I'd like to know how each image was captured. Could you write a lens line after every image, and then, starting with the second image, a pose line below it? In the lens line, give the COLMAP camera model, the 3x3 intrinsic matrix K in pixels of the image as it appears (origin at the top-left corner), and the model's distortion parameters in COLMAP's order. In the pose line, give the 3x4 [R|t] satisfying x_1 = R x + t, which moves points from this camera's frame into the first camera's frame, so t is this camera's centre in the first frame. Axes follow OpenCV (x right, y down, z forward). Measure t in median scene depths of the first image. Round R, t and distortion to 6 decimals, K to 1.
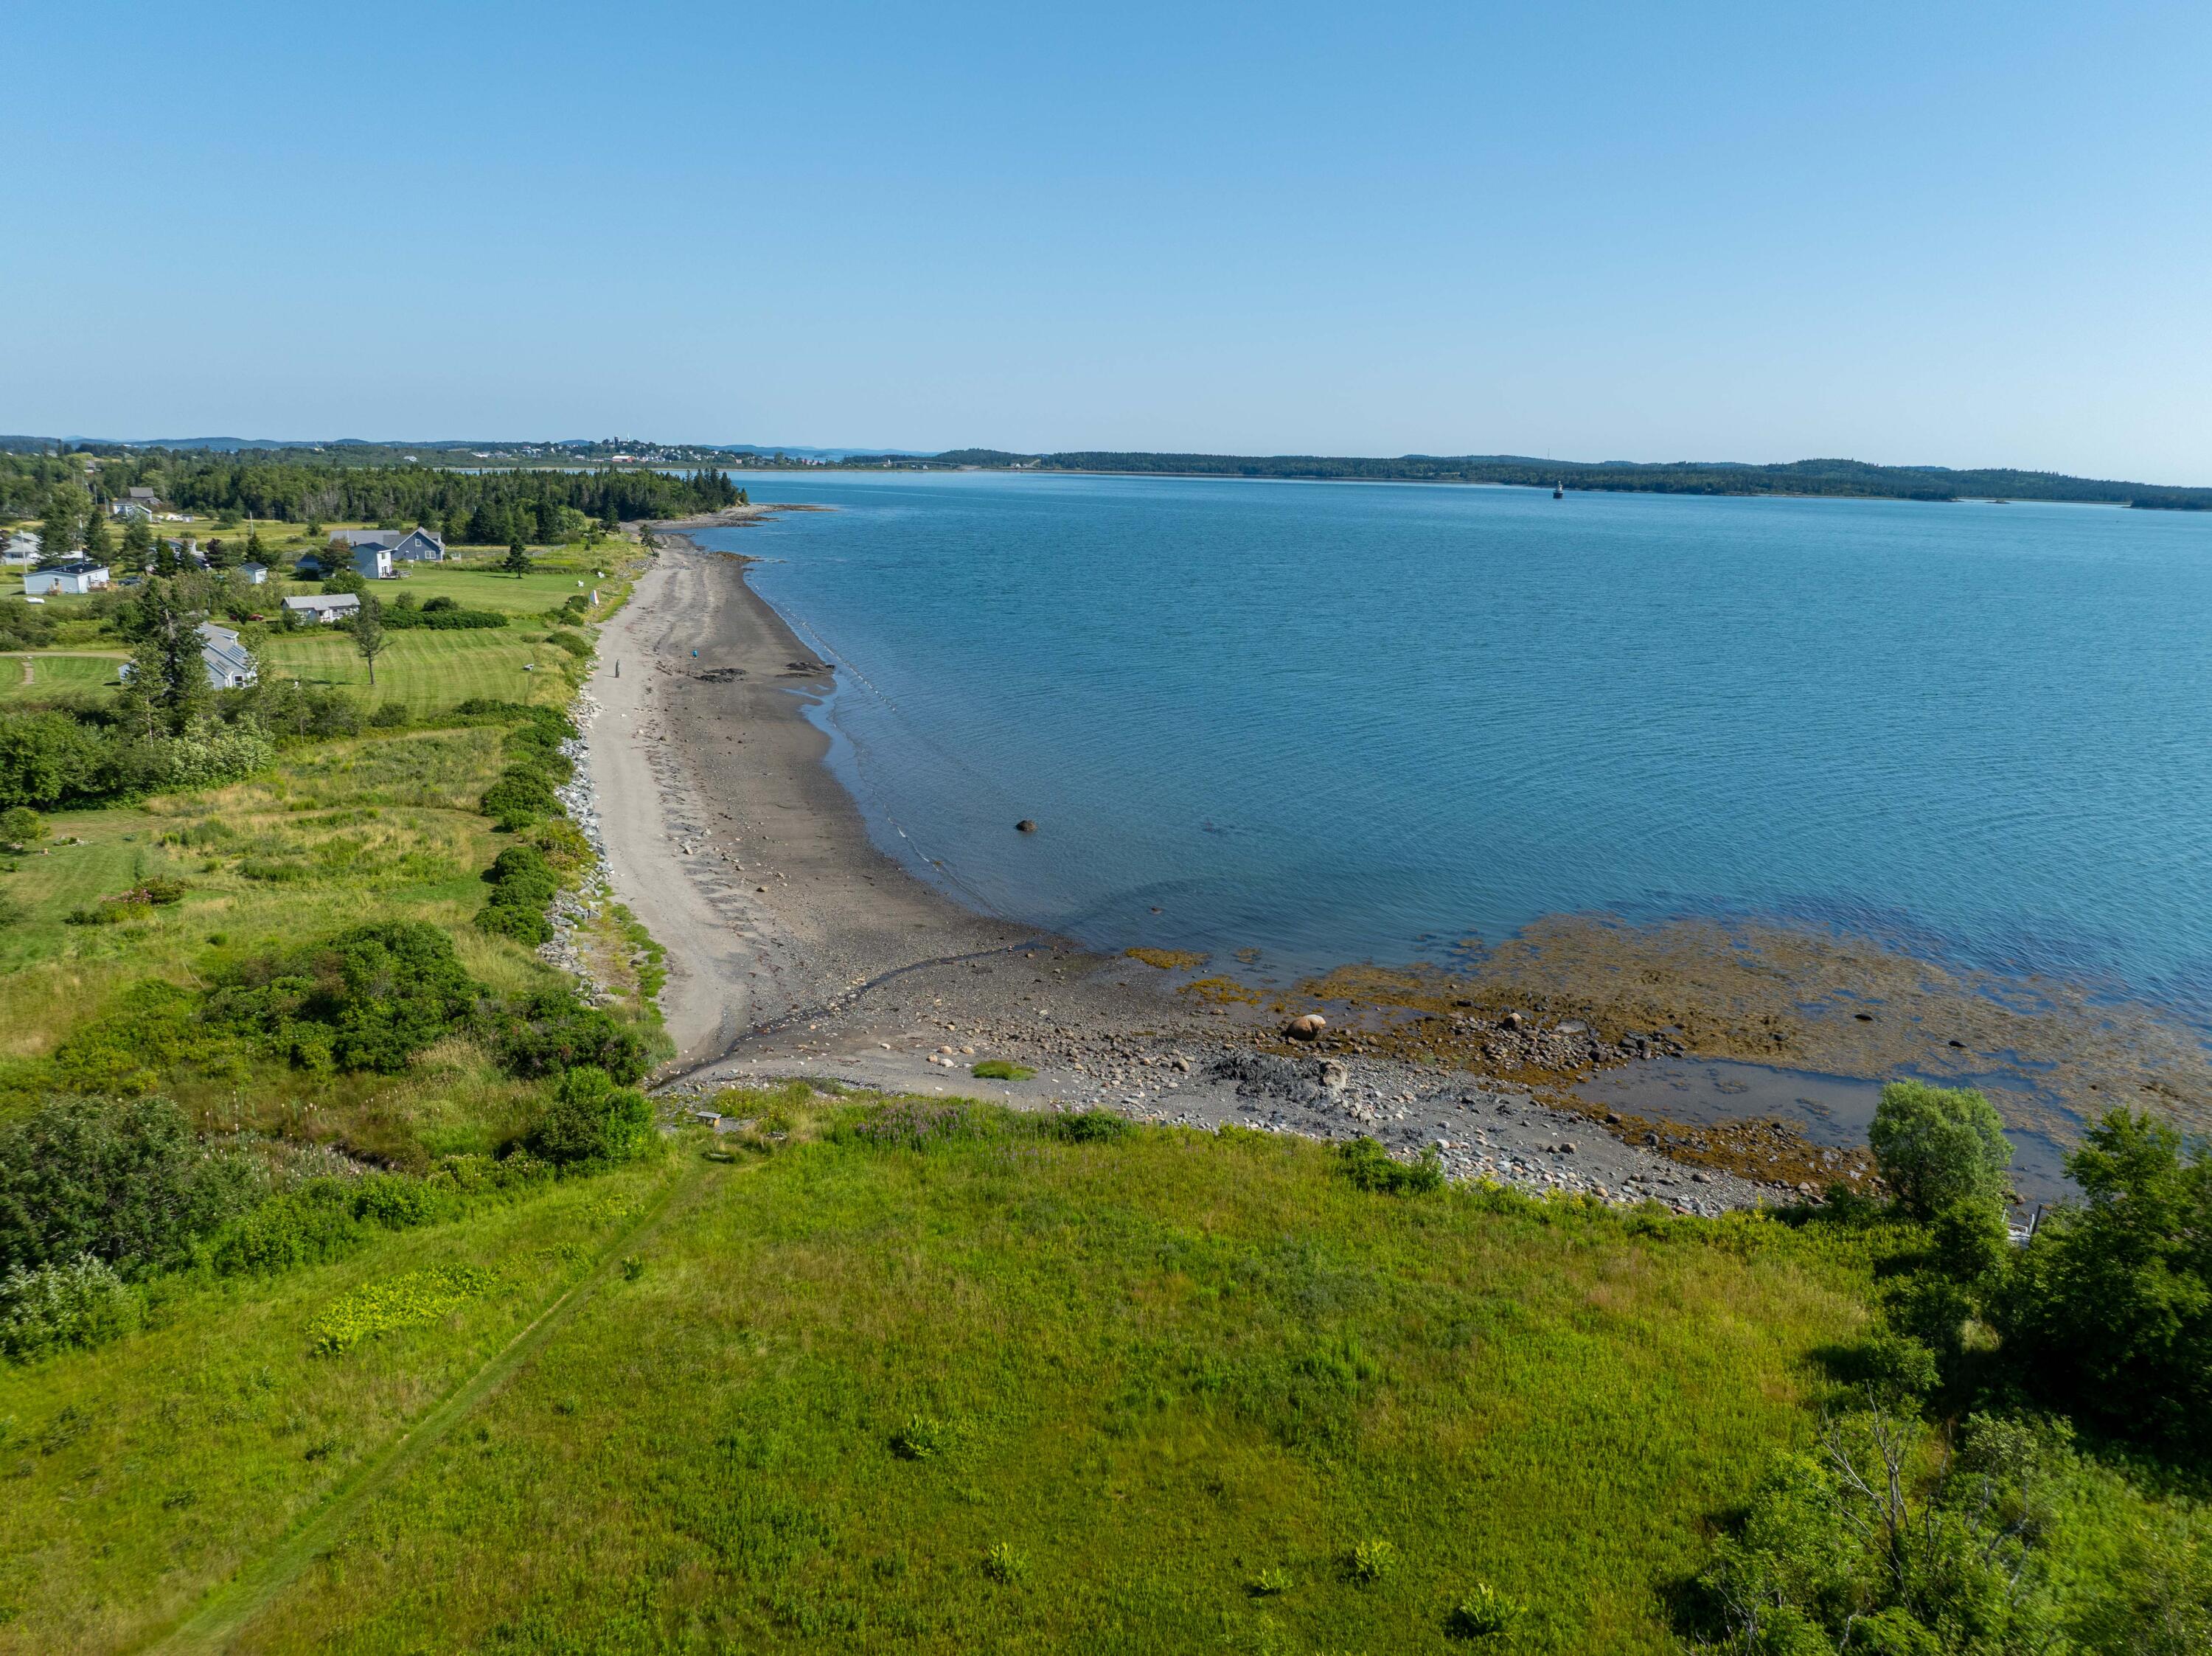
lens RADIAL K [[1552.5, 0, 1106.0], [0, 1552.5, 828.0], [0, 0, 1]] dist [-0.045459, -0.000903]
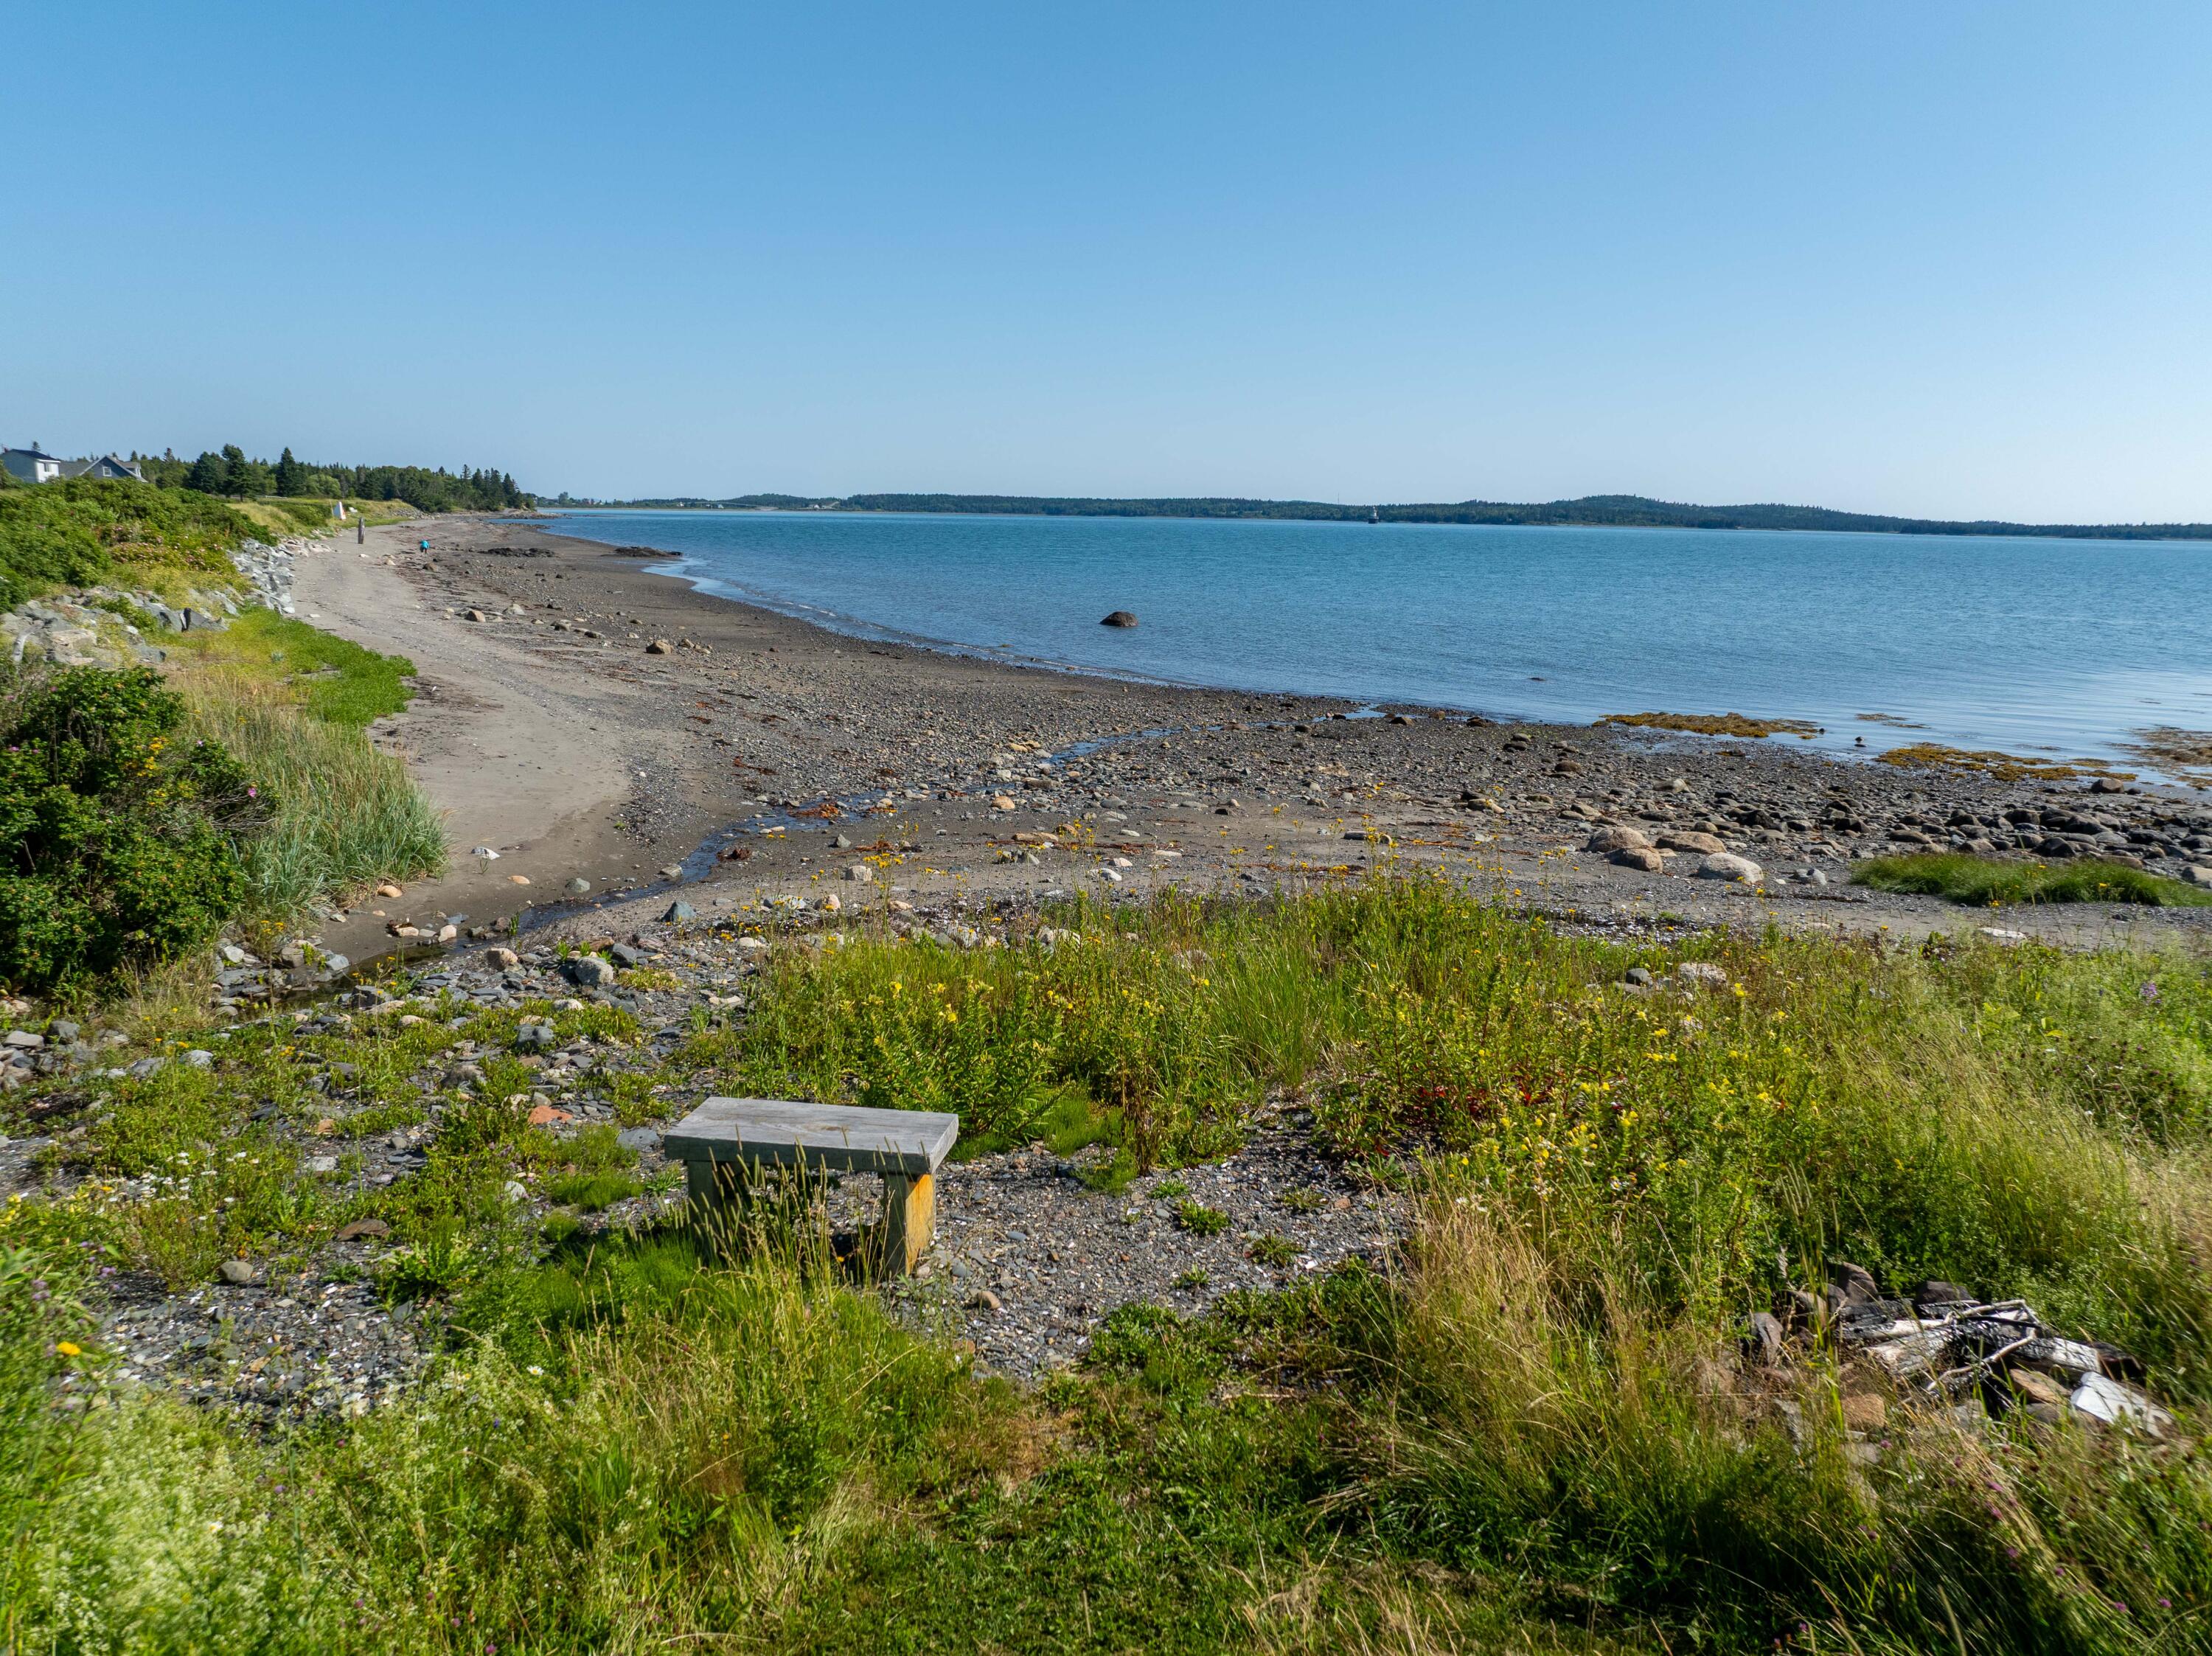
lens RADIAL K [[1555.1, 0, 1106.0], [0, 1555.1, 828.0], [0, 0, 1]] dist [-0.031657, -0.001847]
pose [[0.991682, -0.030372, 0.125074, -0.043109], [0.034357, 0.998965, -0.029824, 0.029670], [-0.124038, 0.033873, 0.991699, 0.156893]]
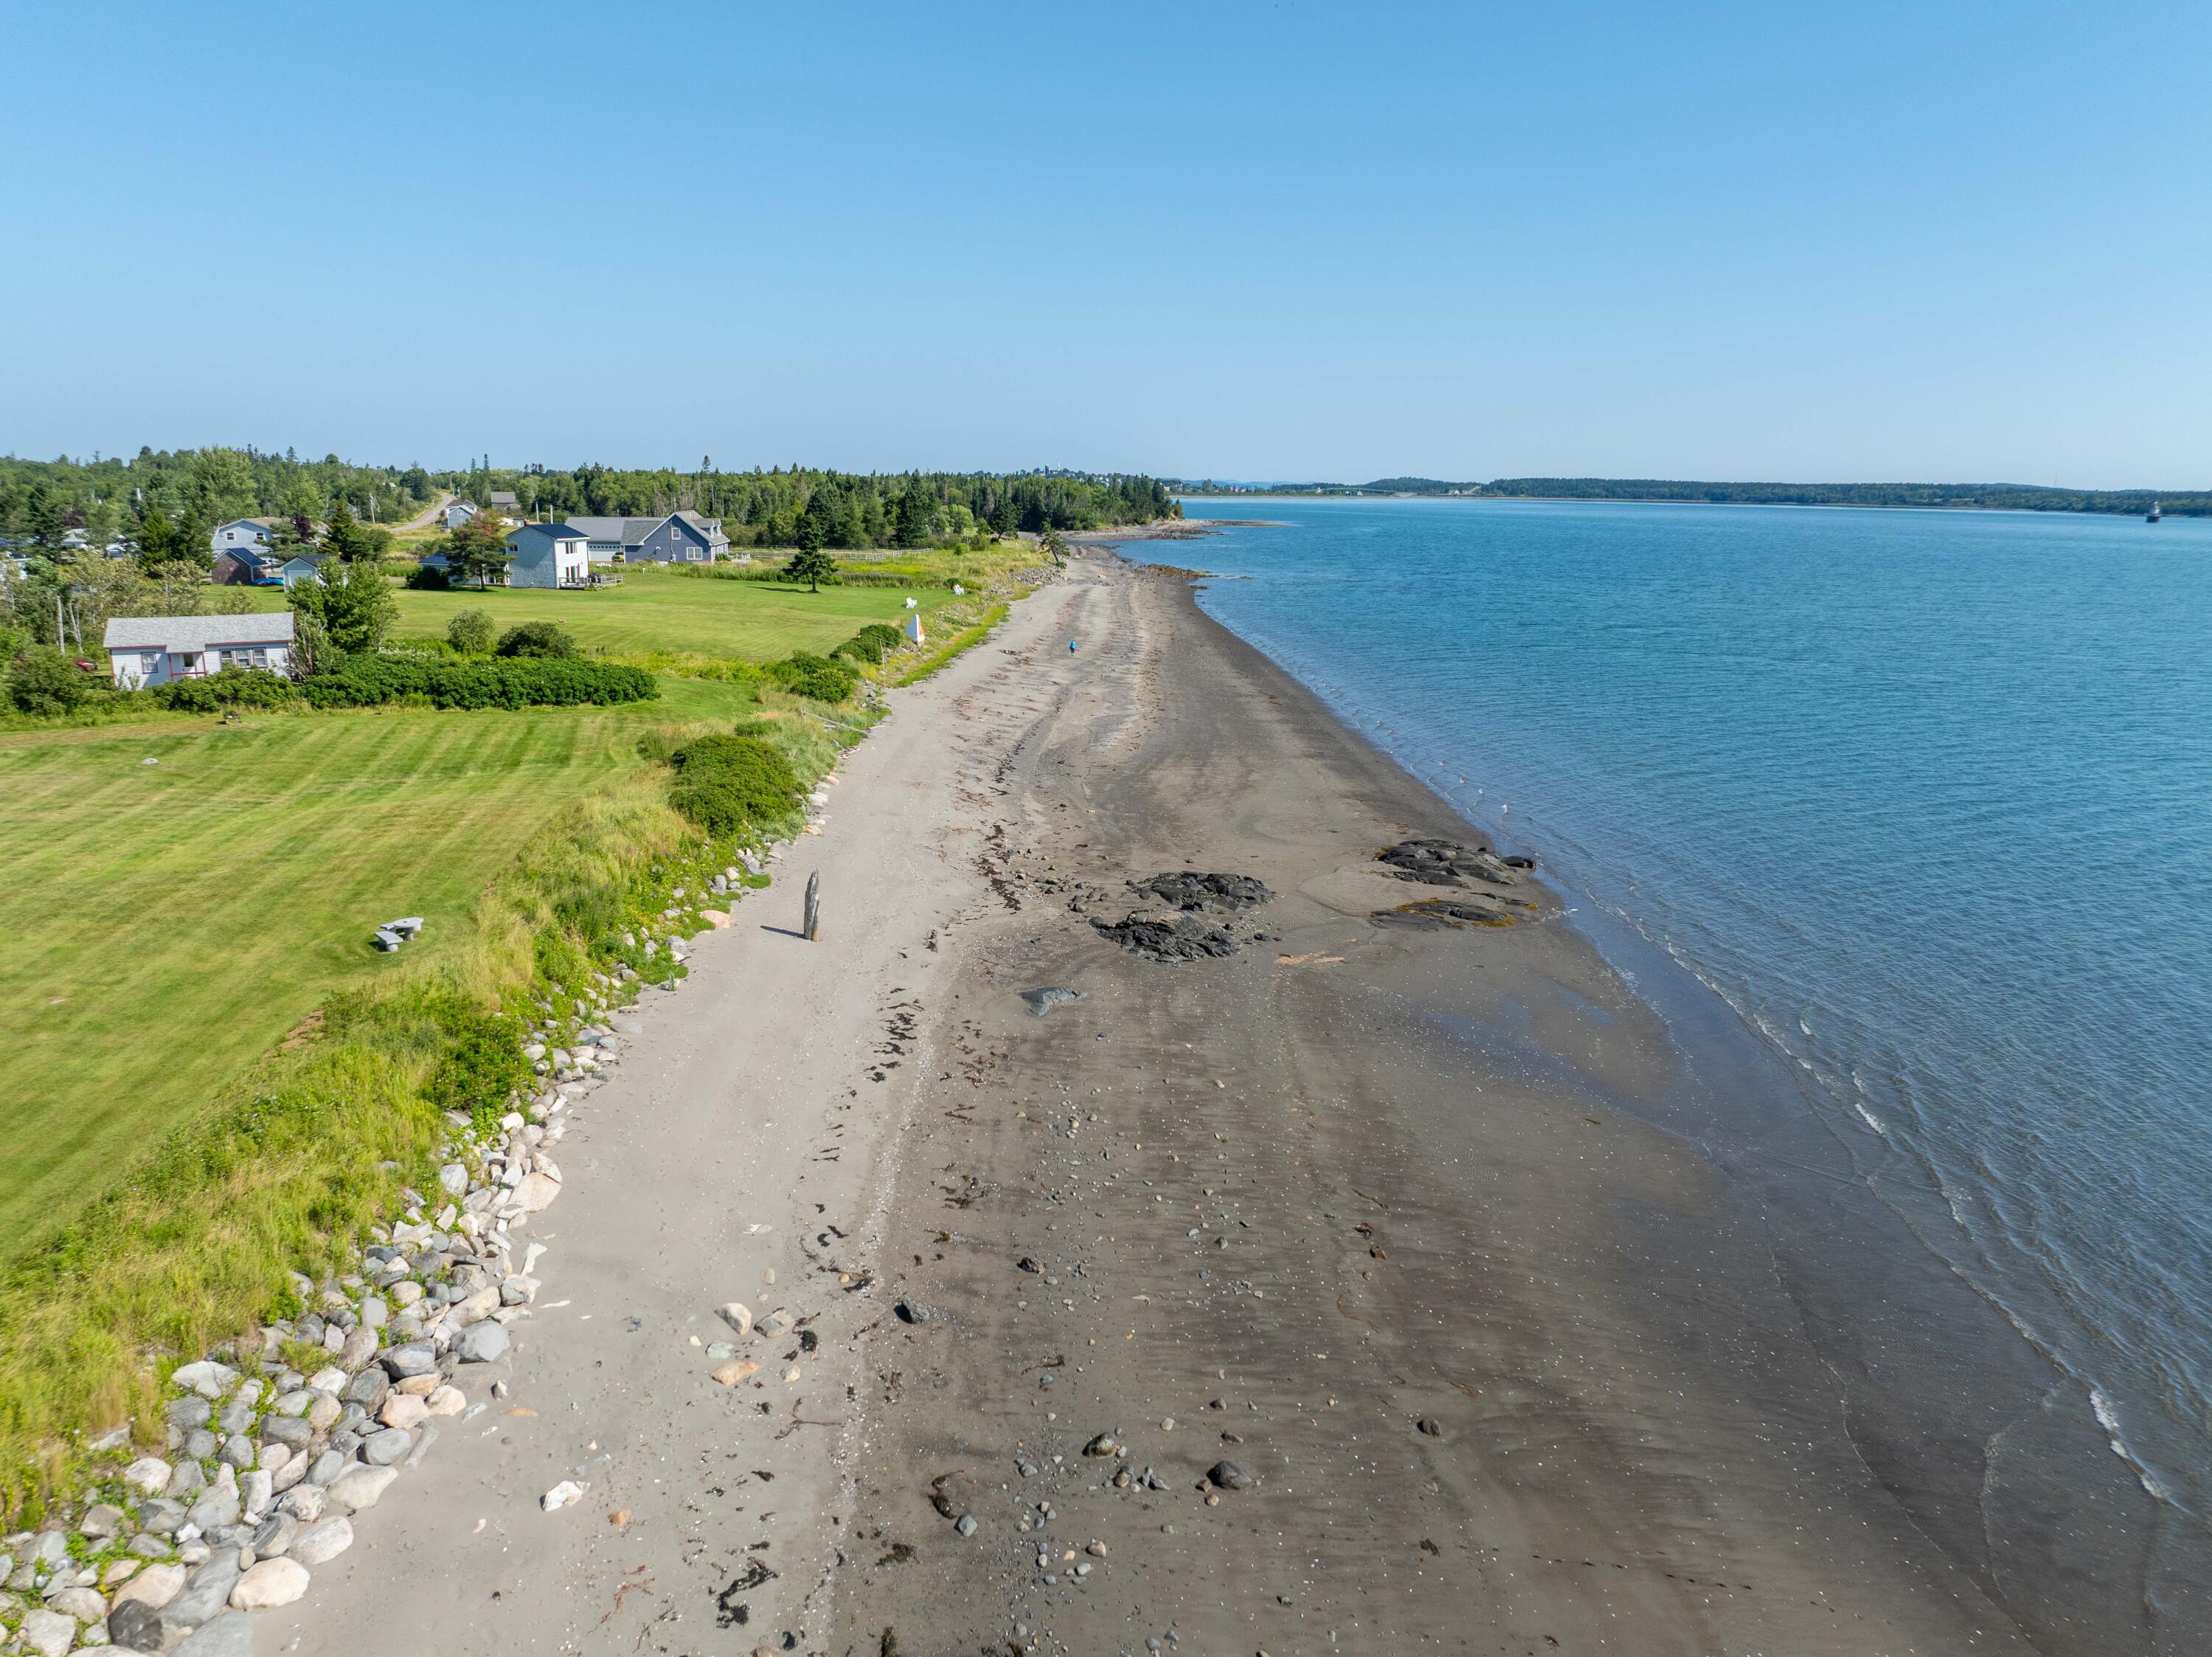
lens RADIAL K [[1561.8, 0, 1103.0], [0, 1561.8, 823.7], [0, 0, 1]] dist [-0.036385, 0.005228]
pose [[0.964842, 0.045802, -0.258809, -0.102996], [-0.052137, 0.998484, -0.017663, -0.059380], [0.257608, 0.030536, 0.965767, 0.389157]]
